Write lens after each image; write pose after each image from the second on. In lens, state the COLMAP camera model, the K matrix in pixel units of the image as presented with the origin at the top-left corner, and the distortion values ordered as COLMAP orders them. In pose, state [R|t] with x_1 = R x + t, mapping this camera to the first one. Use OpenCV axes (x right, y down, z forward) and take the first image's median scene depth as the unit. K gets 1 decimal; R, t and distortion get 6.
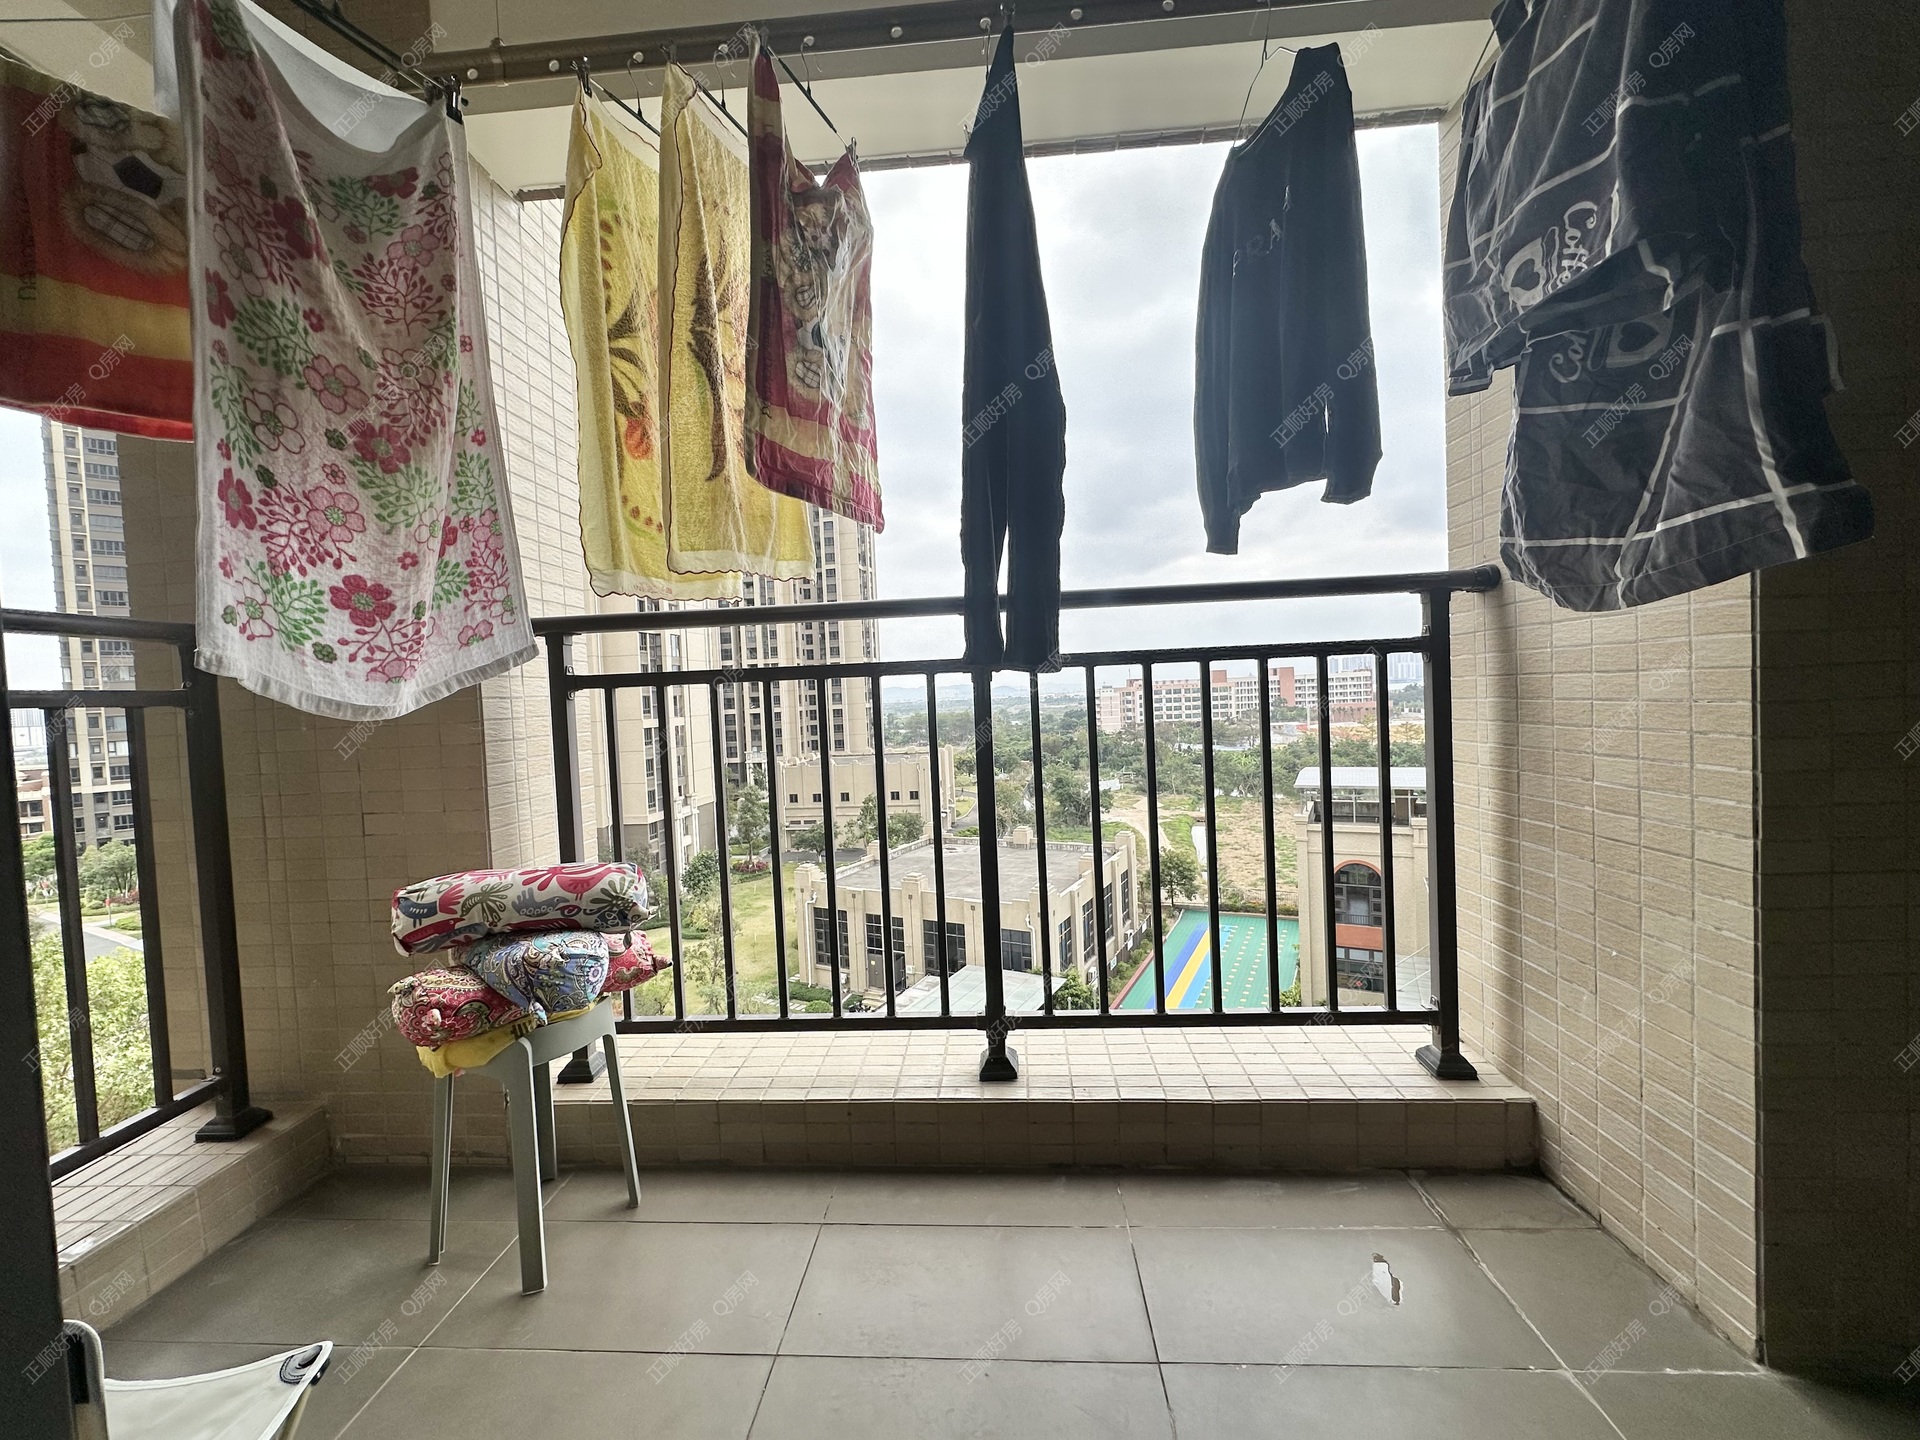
lens RADIAL K [[768.7, 0, 960.0], [0, 768.7, 720.0], [0, 0, 1]] dist [-0.007761, 0.000584]
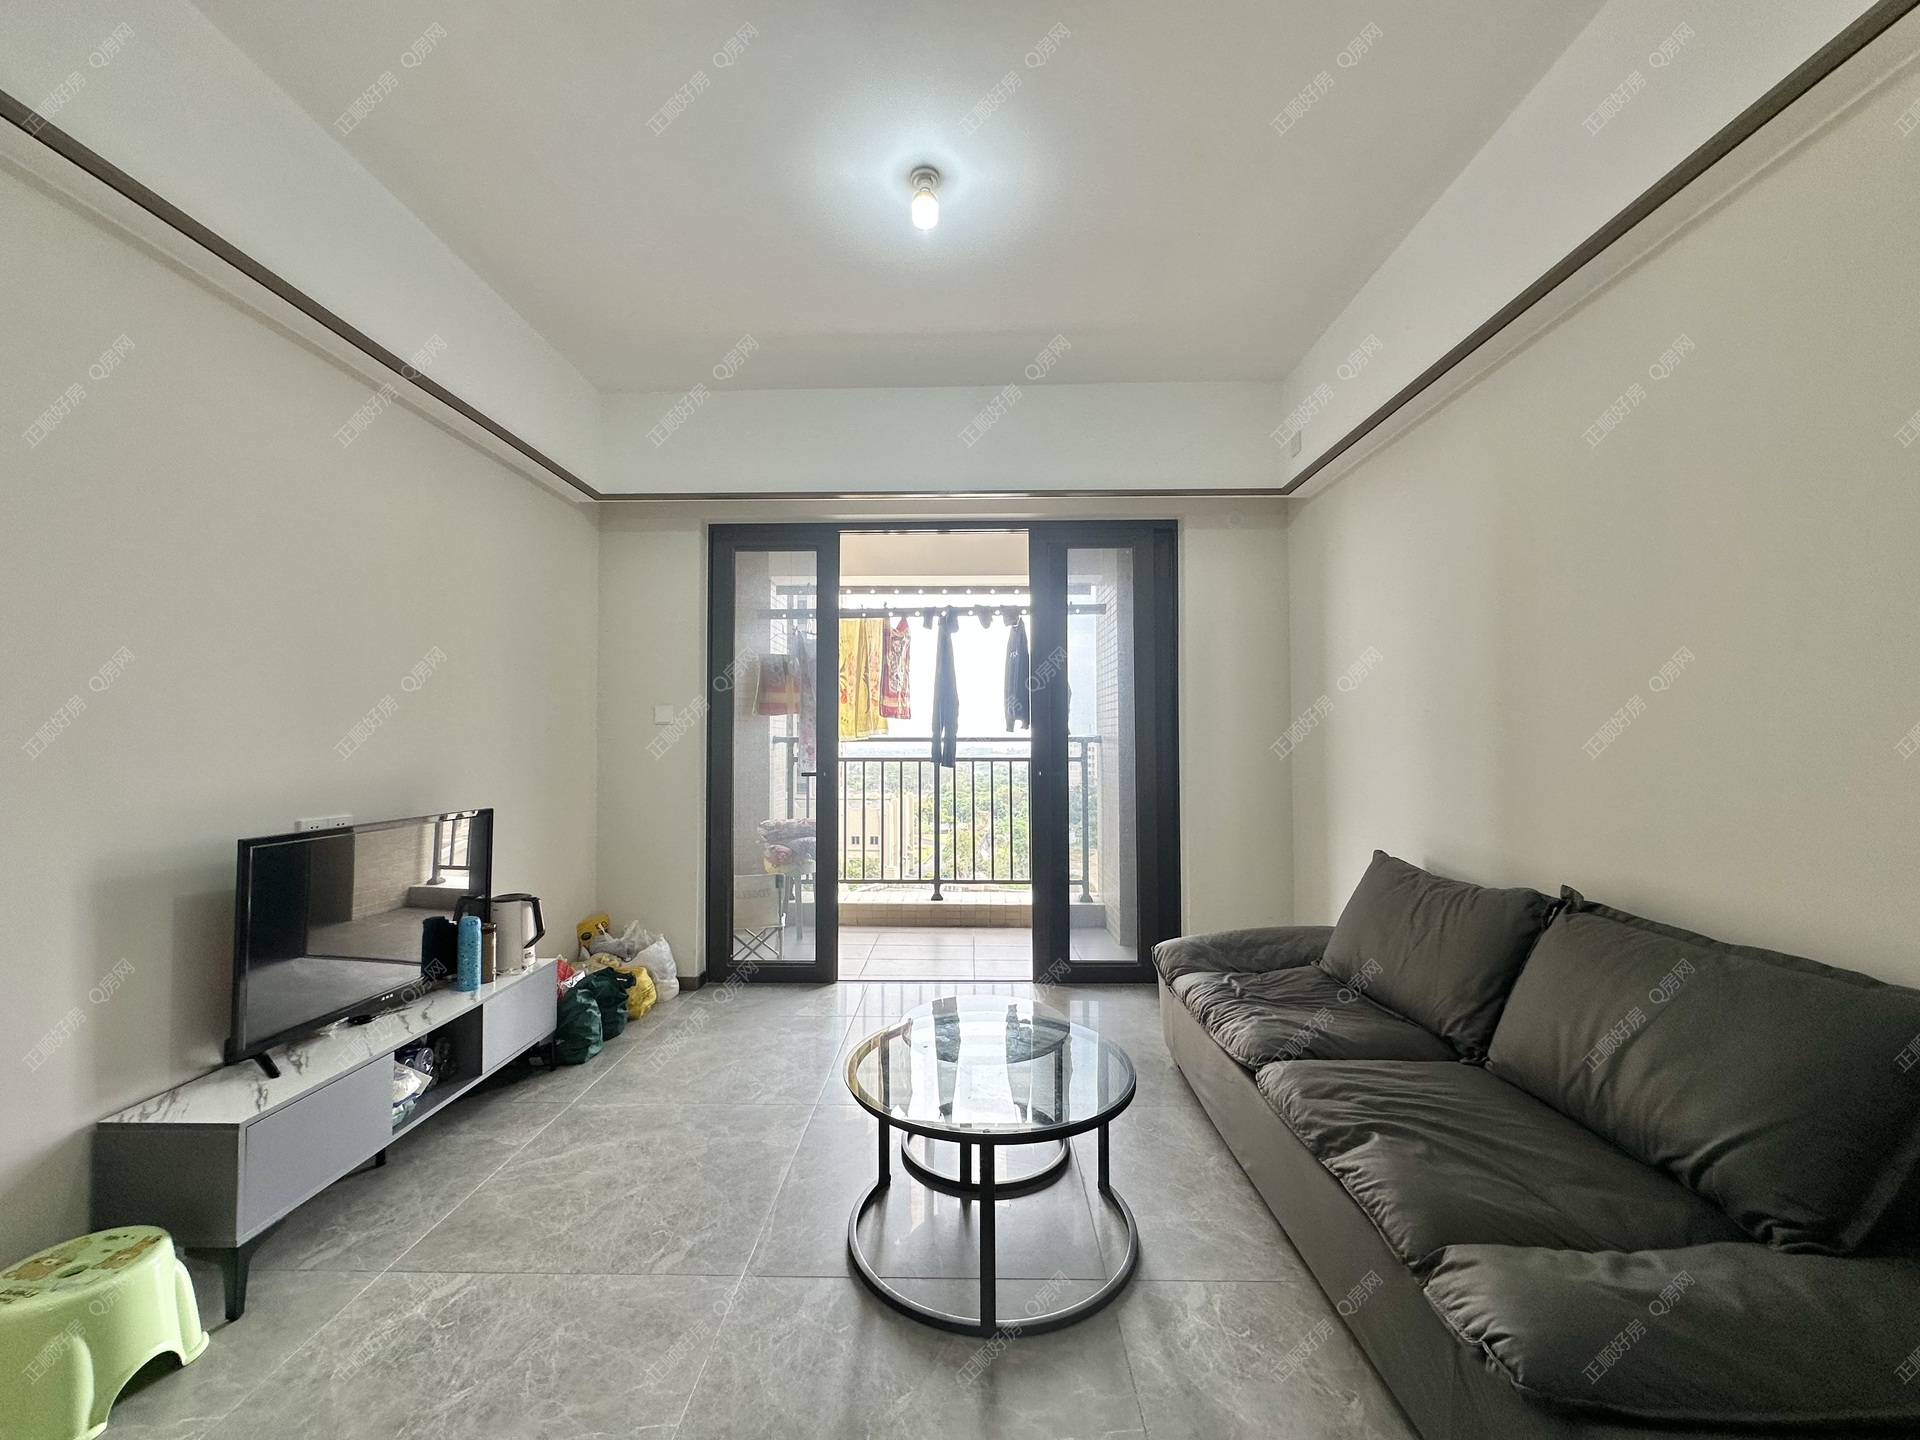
lens RADIAL K [[768.7, 0, 960.0], [0, 768.7, 720.0], [0, 0, 1]] dist [-0.007761, 0.000584]
pose [[0.998541, 0.042340, 0.033513, 0.010878], [-0.038730, 0.994042, -0.101890, 0.082142], [-0.037628, 0.100443, 0.994231, -2.274207]]
